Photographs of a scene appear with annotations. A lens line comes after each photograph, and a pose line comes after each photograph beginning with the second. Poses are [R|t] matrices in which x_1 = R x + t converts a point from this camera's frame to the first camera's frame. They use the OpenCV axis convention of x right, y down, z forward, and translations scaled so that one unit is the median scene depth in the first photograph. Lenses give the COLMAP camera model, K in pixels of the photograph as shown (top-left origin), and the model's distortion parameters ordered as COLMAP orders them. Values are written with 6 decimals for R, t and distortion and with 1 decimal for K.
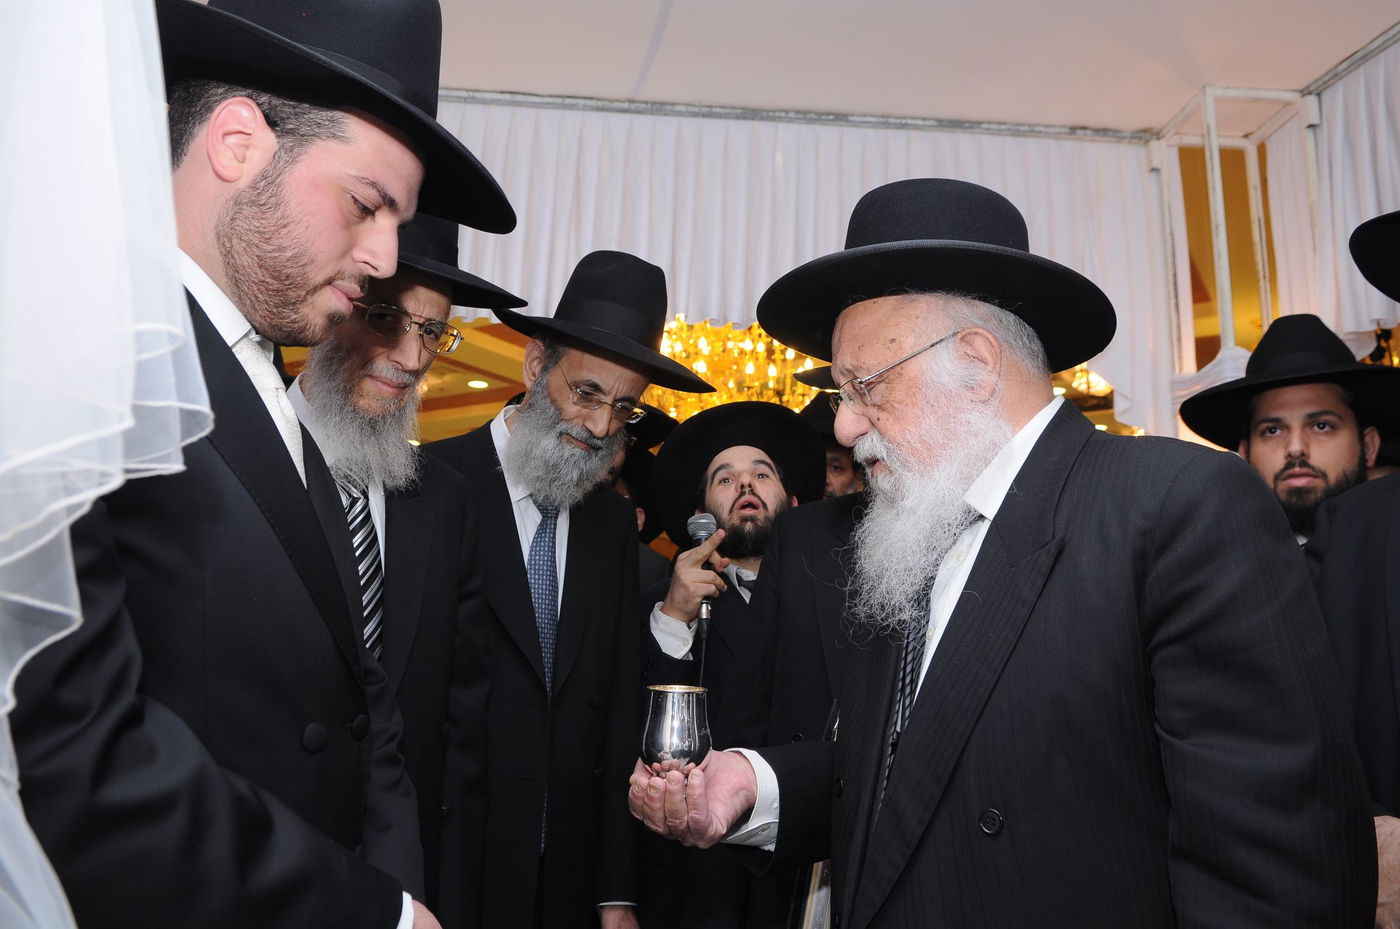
lens RADIAL K [[1099.0, 0, 700.0], [0, 1099.0, 464.5], [0, 0, 1]] dist [0.000242, -0.003651]
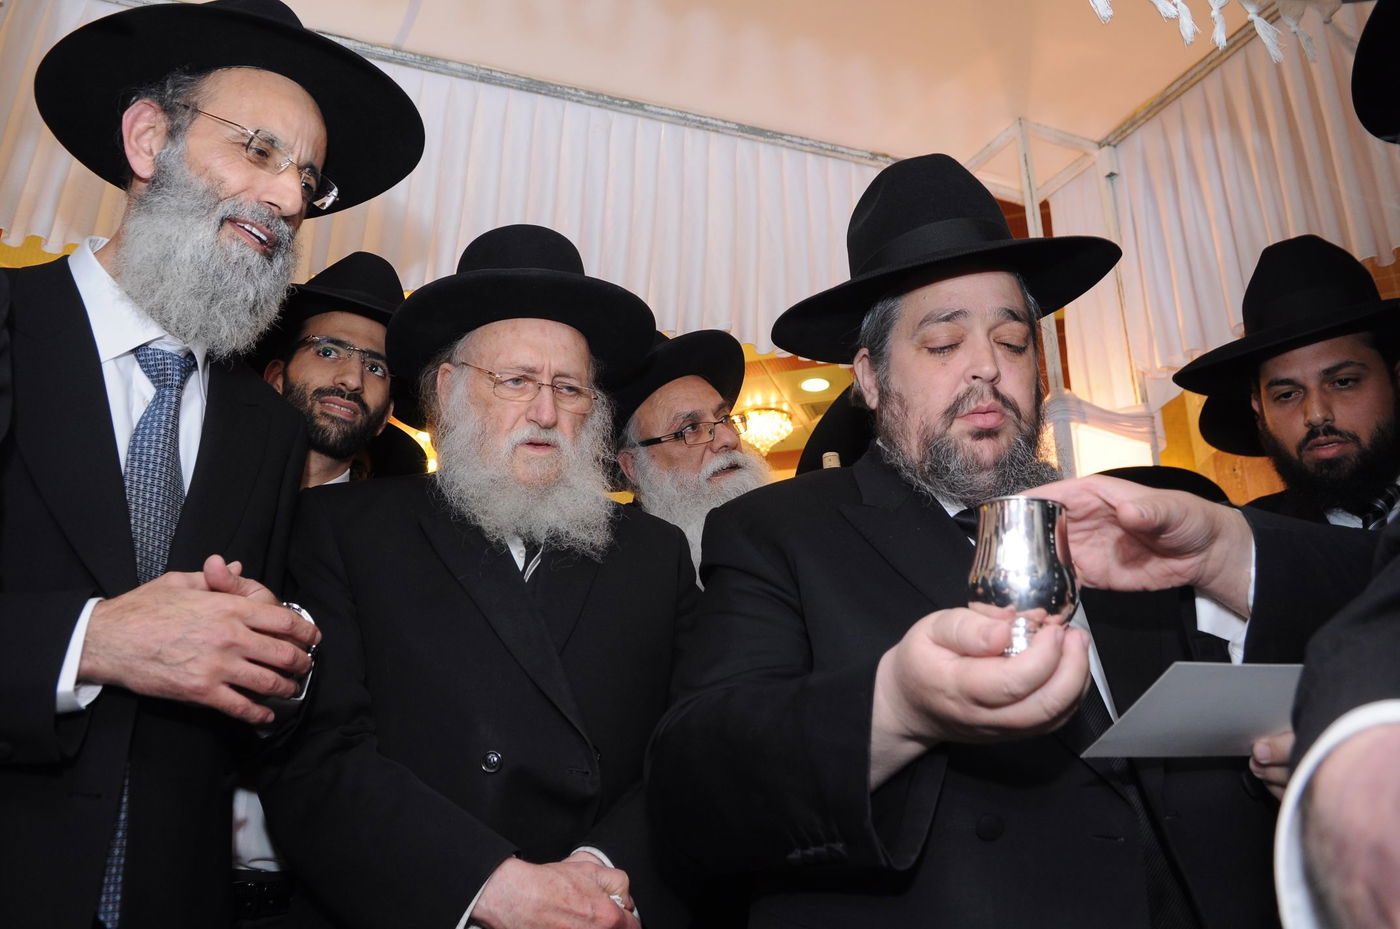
lens RADIAL K [[1099.0, 0, 700.0], [0, 1099.0, 464.5], [0, 0, 1]] dist [0.000242, -0.003651]
pose [[0.971566, 0.071447, 0.225731, -0.003206], [-0.059664, 0.996497, -0.058608, 0.027593], [-0.229128, 0.043474, 0.972425, 0.126504]]
